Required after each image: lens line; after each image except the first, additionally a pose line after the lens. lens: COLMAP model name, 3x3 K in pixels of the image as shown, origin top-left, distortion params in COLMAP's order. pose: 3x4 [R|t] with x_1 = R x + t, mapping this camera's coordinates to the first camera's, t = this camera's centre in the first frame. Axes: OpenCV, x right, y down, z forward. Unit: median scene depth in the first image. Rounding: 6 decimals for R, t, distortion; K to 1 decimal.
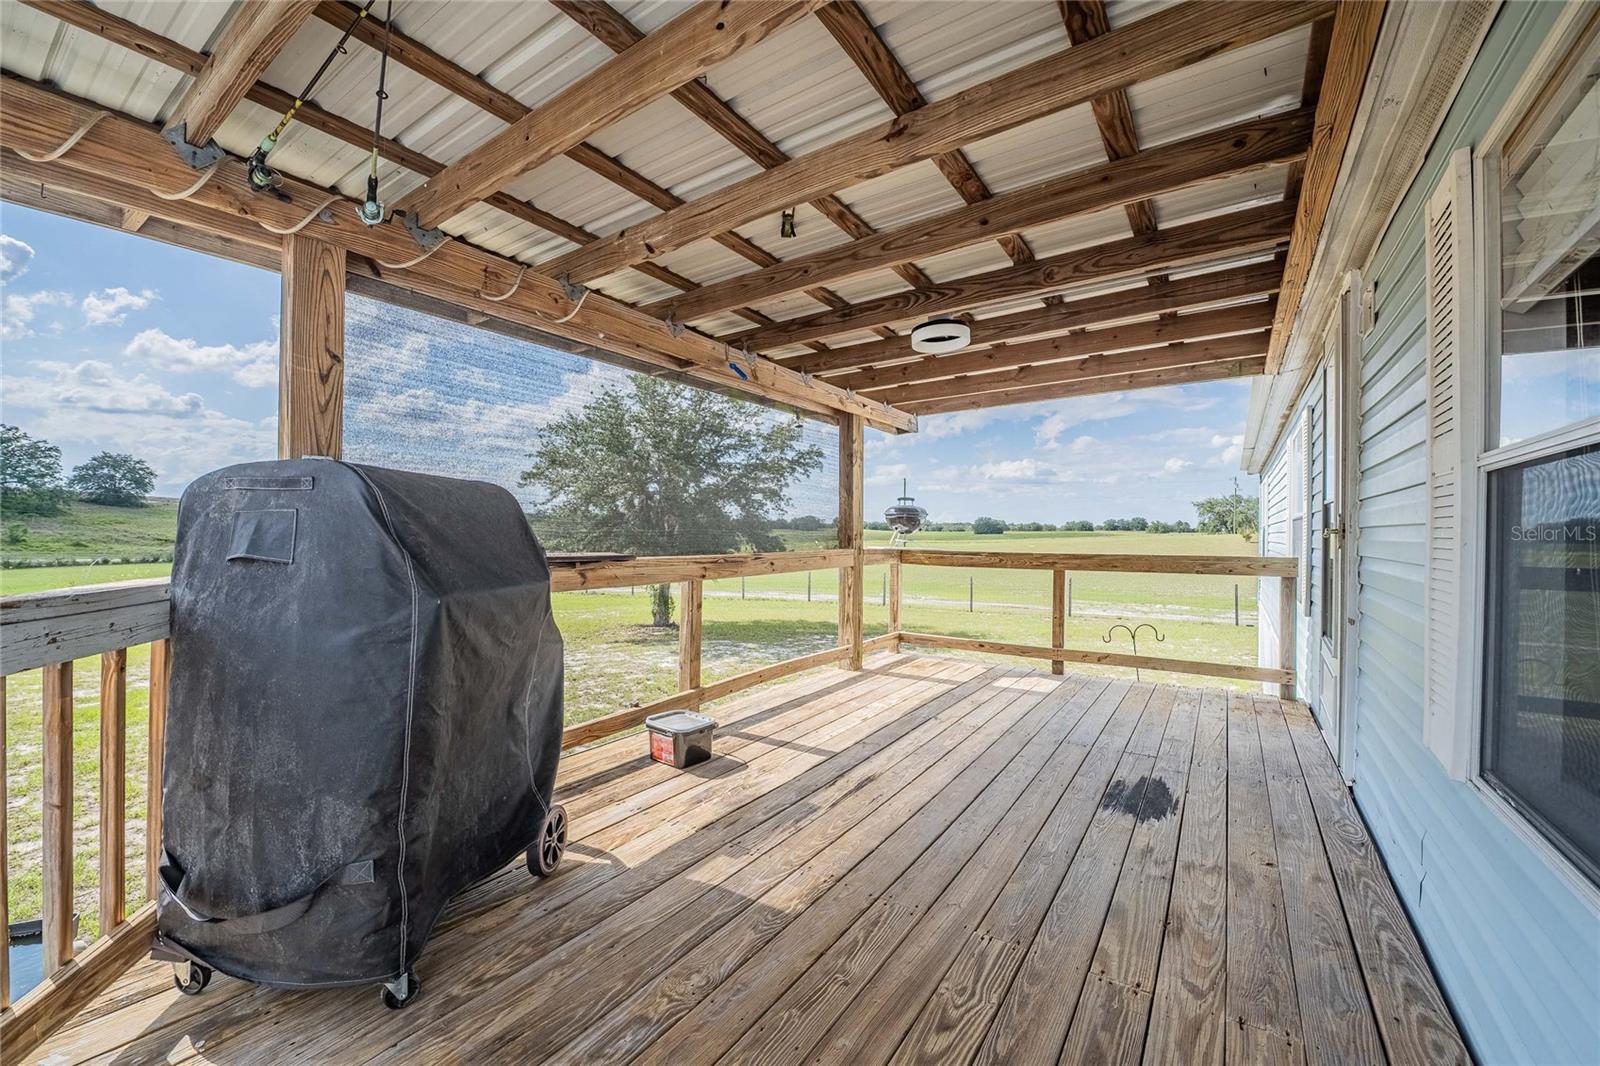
lens RADIAL K [[643.4, 0, 800.0], [0, 643.4, 533.0], [0, 0, 1]] dist [-0.002618, -0.000236]
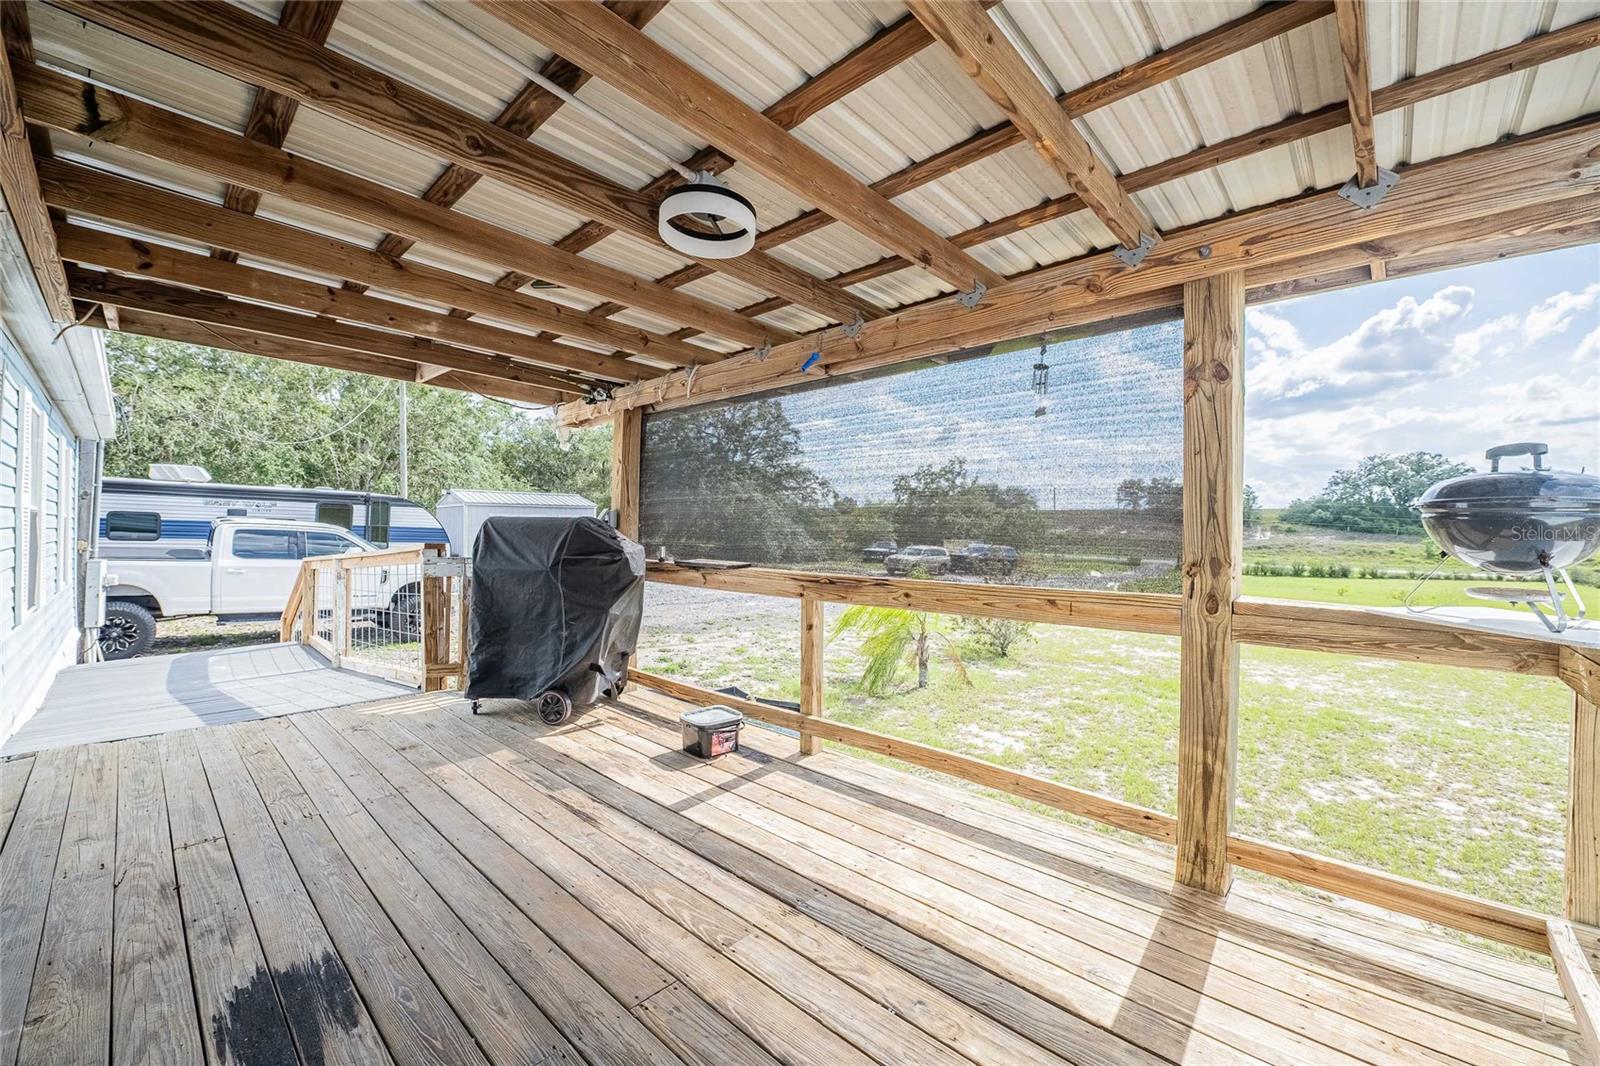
lens RADIAL K [[633.3, 0, 800.0], [0, 633.3, 533.0], [0, 0, 1]] dist [-0.014123, -0.000203]
pose [[-0.158616, -0.011591, -0.987272, 0.928380], [-0.014397, 0.999852, -0.009426, -0.016402], [0.987235, 0.012719, -0.158760, 1.406477]]
